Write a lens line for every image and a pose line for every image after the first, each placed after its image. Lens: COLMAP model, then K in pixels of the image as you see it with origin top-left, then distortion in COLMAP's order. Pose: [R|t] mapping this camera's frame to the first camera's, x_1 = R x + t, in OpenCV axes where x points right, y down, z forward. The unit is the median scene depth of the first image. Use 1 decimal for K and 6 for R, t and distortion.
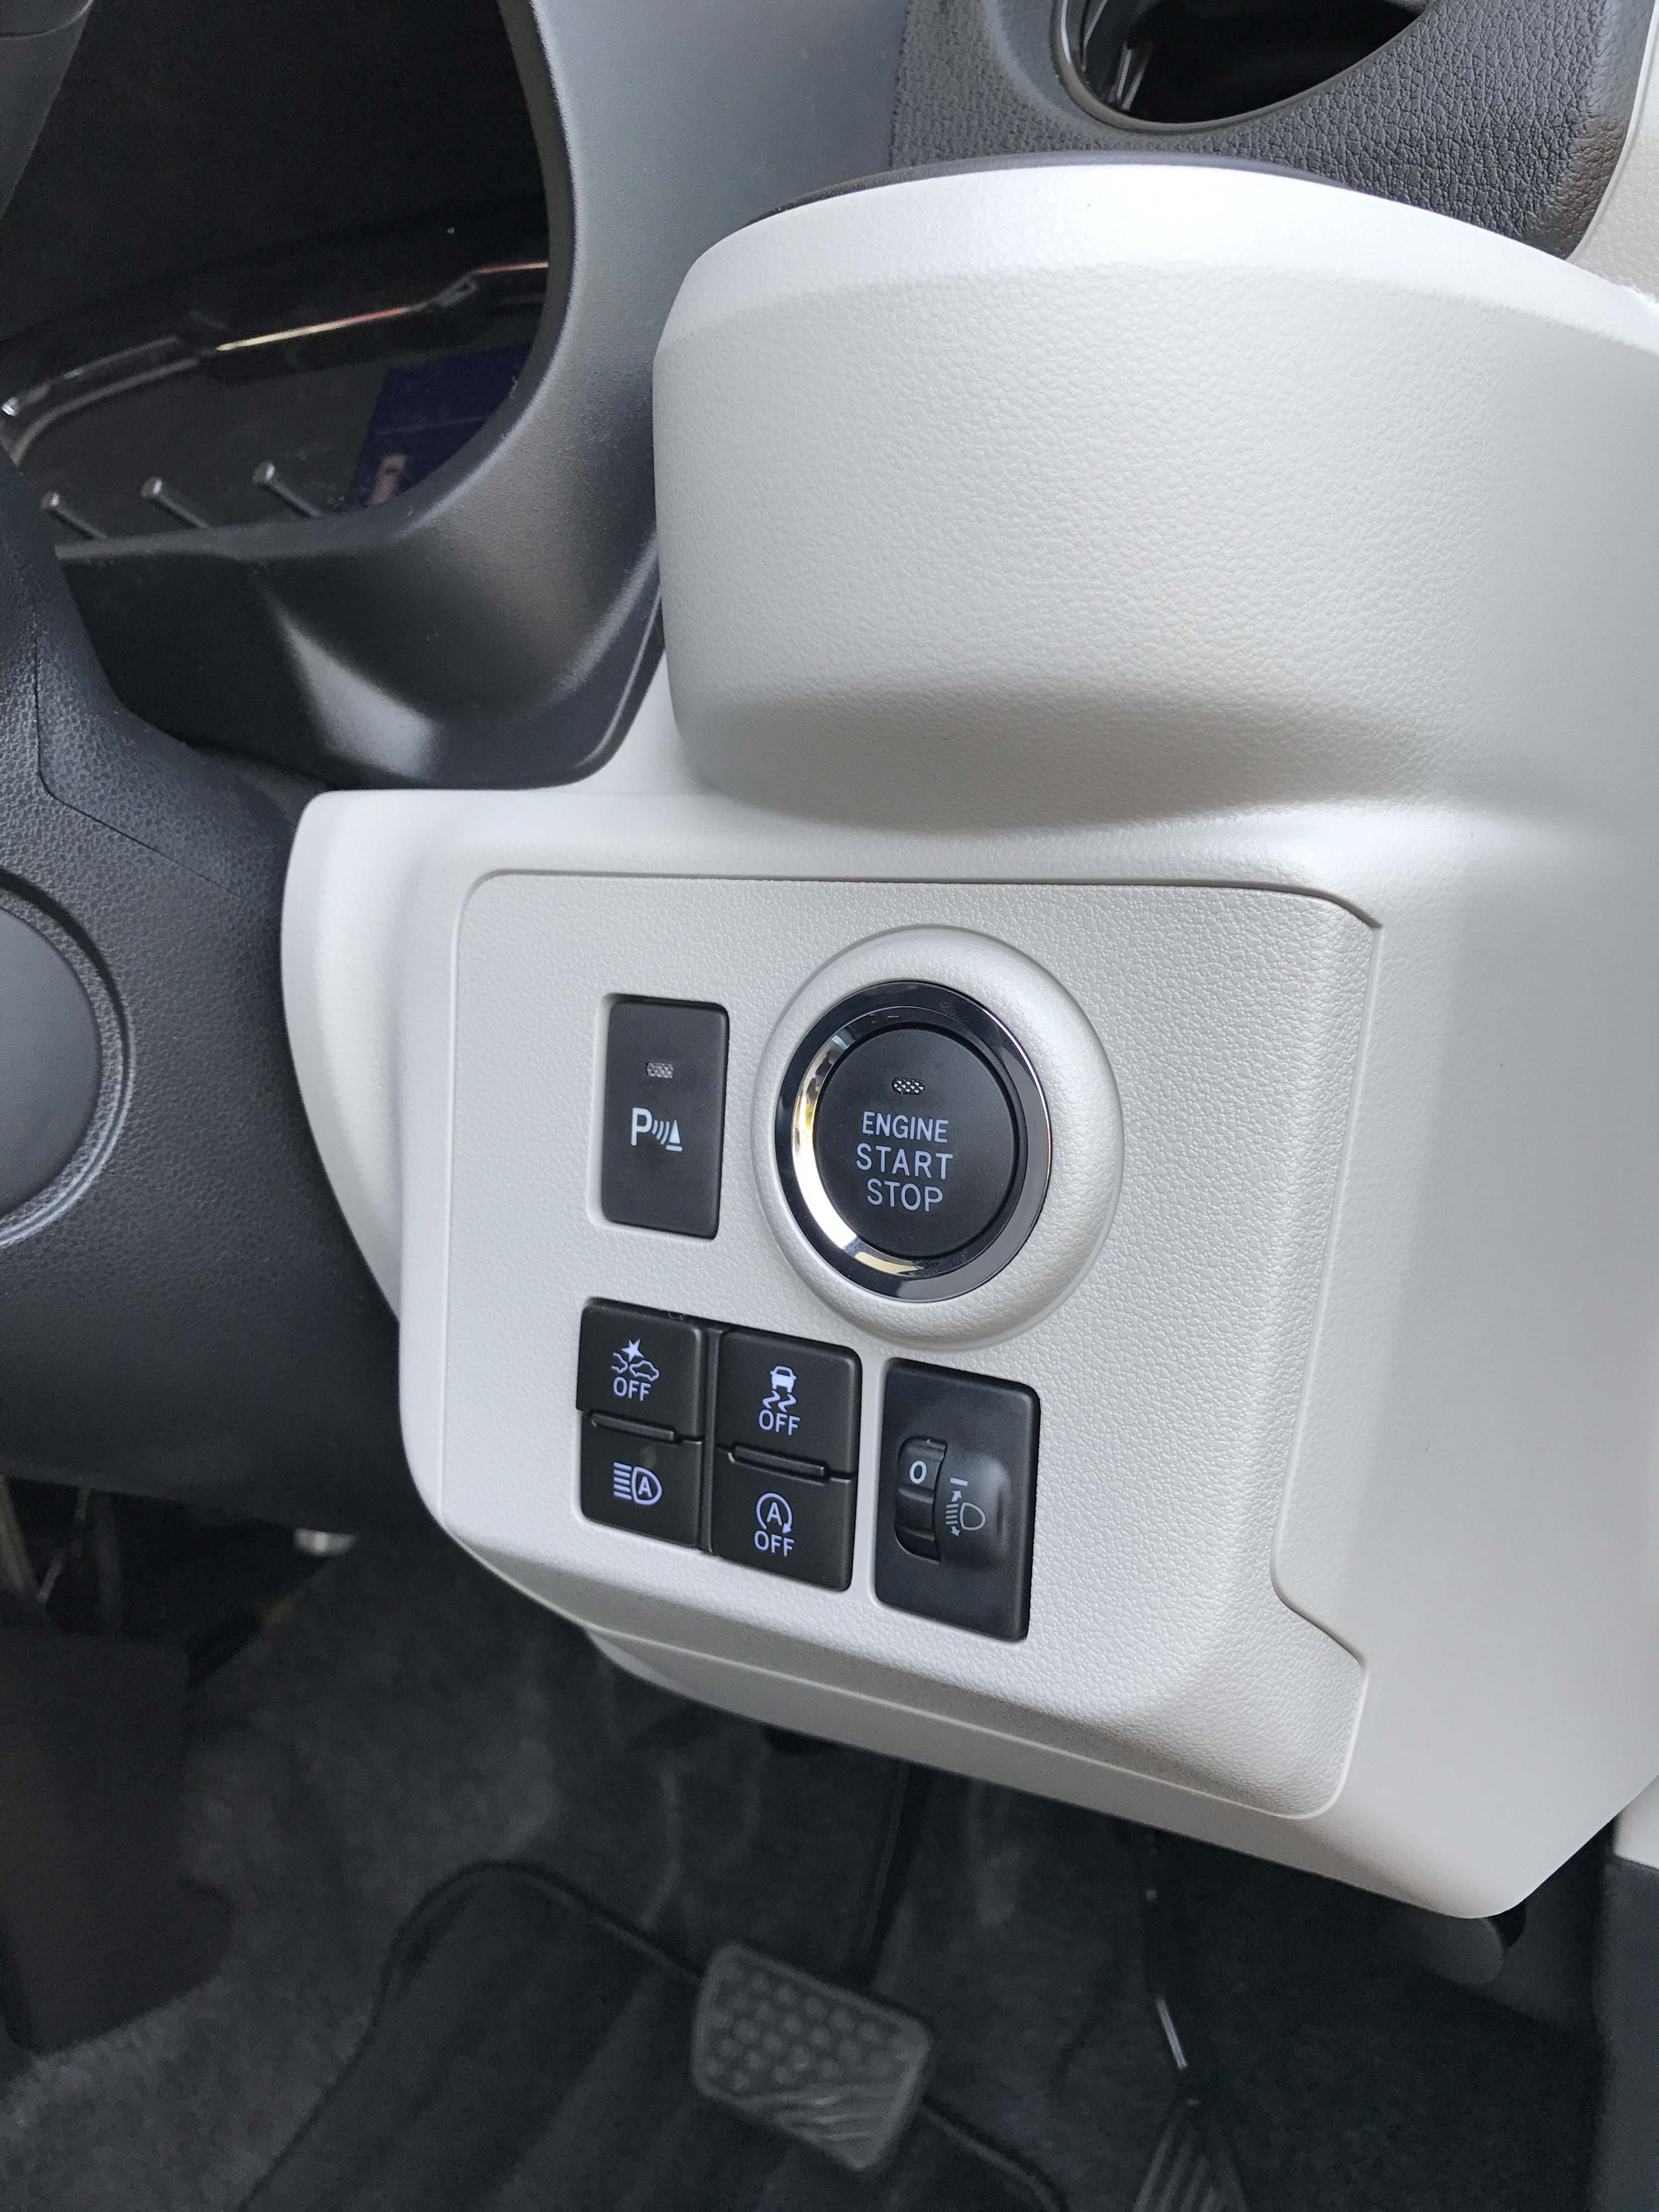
lens RADIAL K [[1812.2, 0, 822.2], [0, 1812.2, 1114.6], [0, 0, 1]] dist [0.010476, -0.017725]
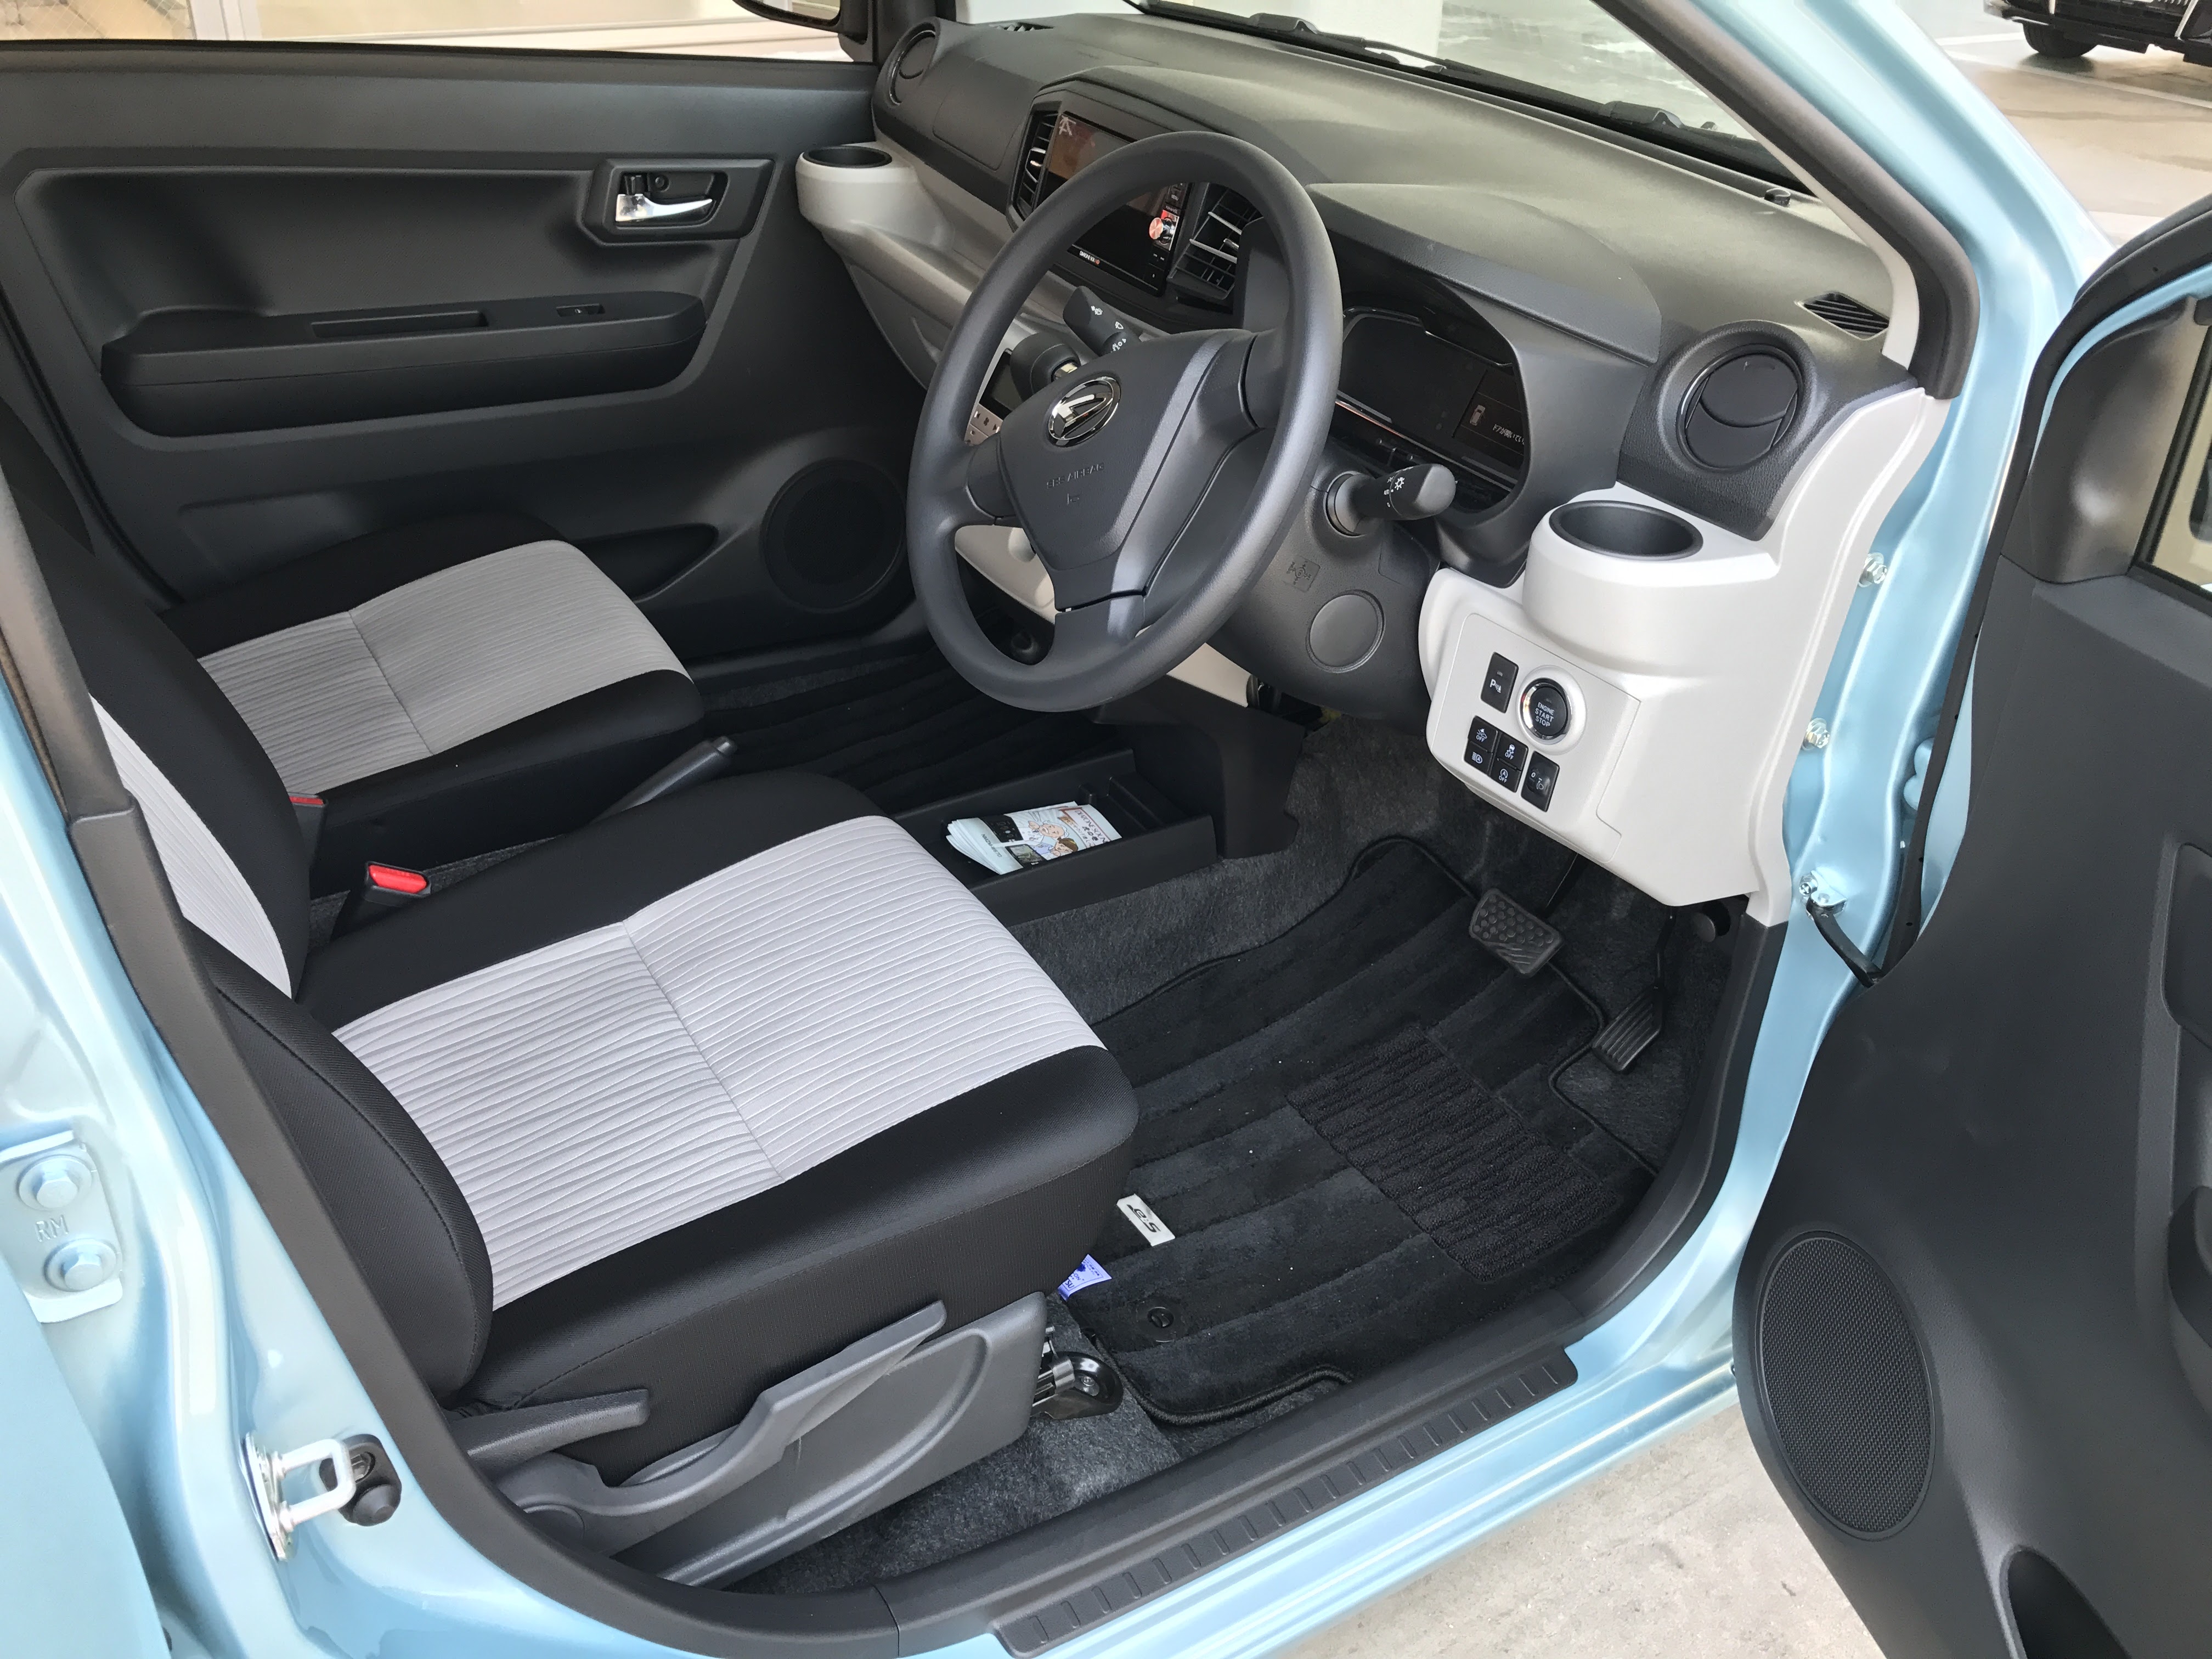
lens RADIAL K [[1828.6, 0, 1109.2], [0, 1828.6, 822.9], [0, 0, 1]] dist [0.022163, -0.011764]
pose [[0.921724, 0.254391, -0.292762, 0.397388], [-0.132498, 0.915963, 0.378757, -1.164667], [0.364512, -0.310319, 0.877971, -3.141677]]
